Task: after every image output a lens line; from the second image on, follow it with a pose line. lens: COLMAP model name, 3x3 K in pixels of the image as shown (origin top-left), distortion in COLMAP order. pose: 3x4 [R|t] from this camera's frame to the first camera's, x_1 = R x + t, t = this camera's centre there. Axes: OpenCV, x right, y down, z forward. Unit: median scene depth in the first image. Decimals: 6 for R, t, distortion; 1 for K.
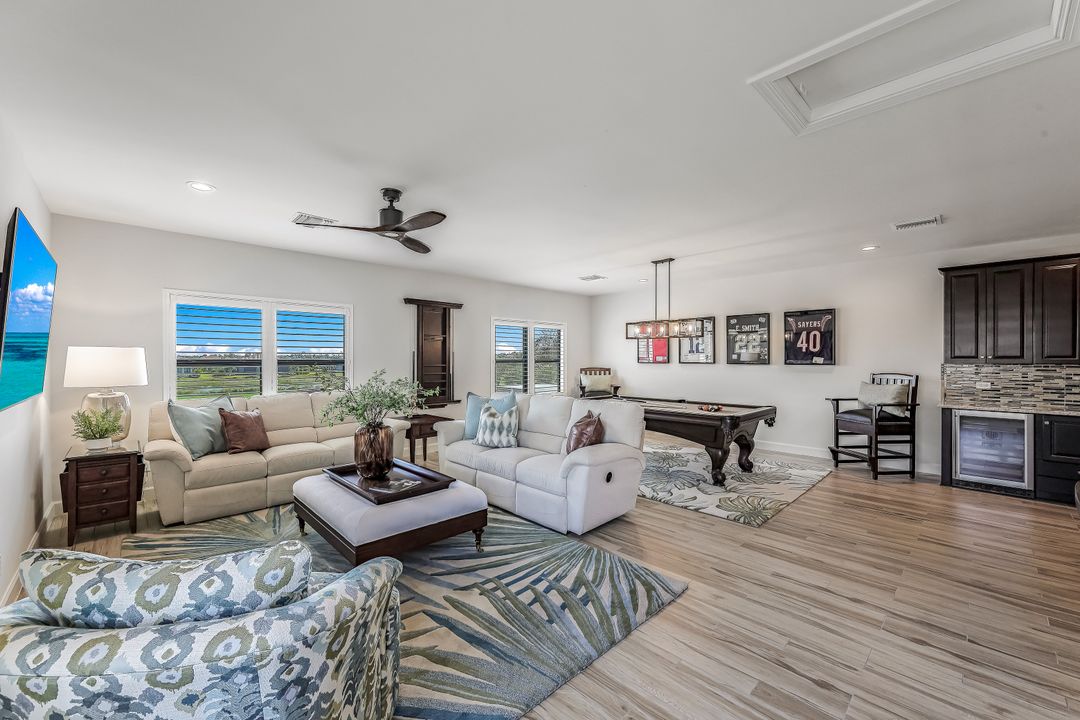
lens RADIAL K [[435.5, 0, 541.4], [0, 435.5, 359.2], [0, 0, 1]] dist [-0.000410, 0.000153]
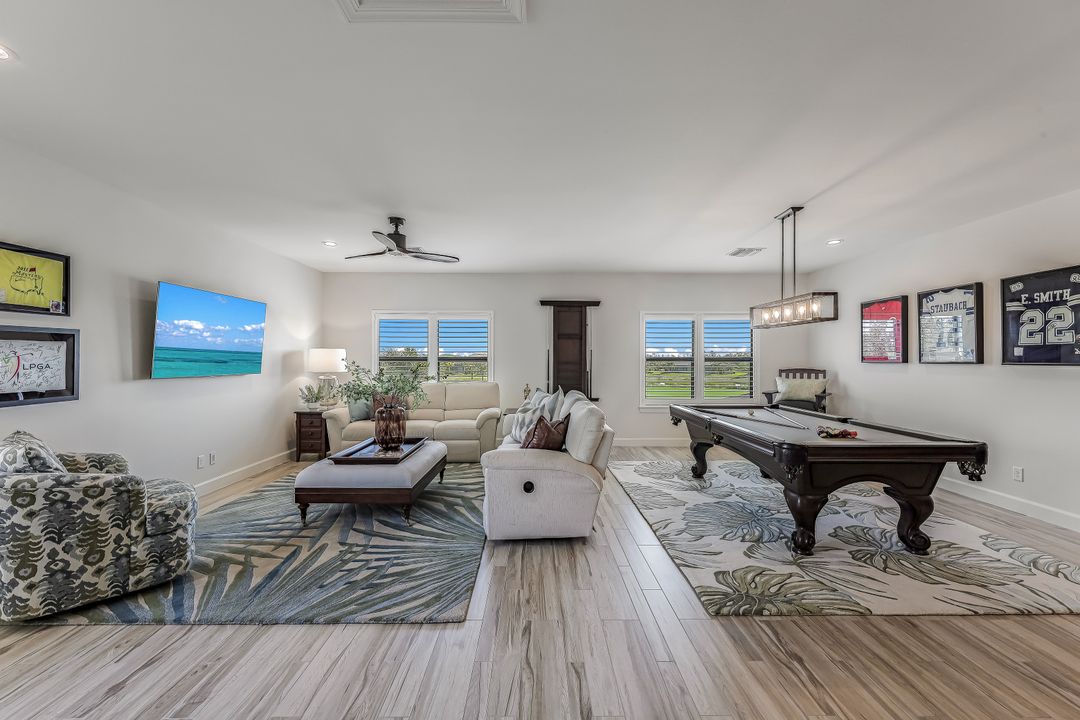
lens RADIAL K [[435.5, 0, 541.4], [0, 435.5, 359.2], [0, 0, 1]] dist [-0.000410, 0.000153]
pose [[0.723215, 0.001215, -0.690622, 0.576038], [-0.002429, 0.999997, -0.000784, 0.008949], [0.690618, 0.002244, 0.723216, 0.278629]]
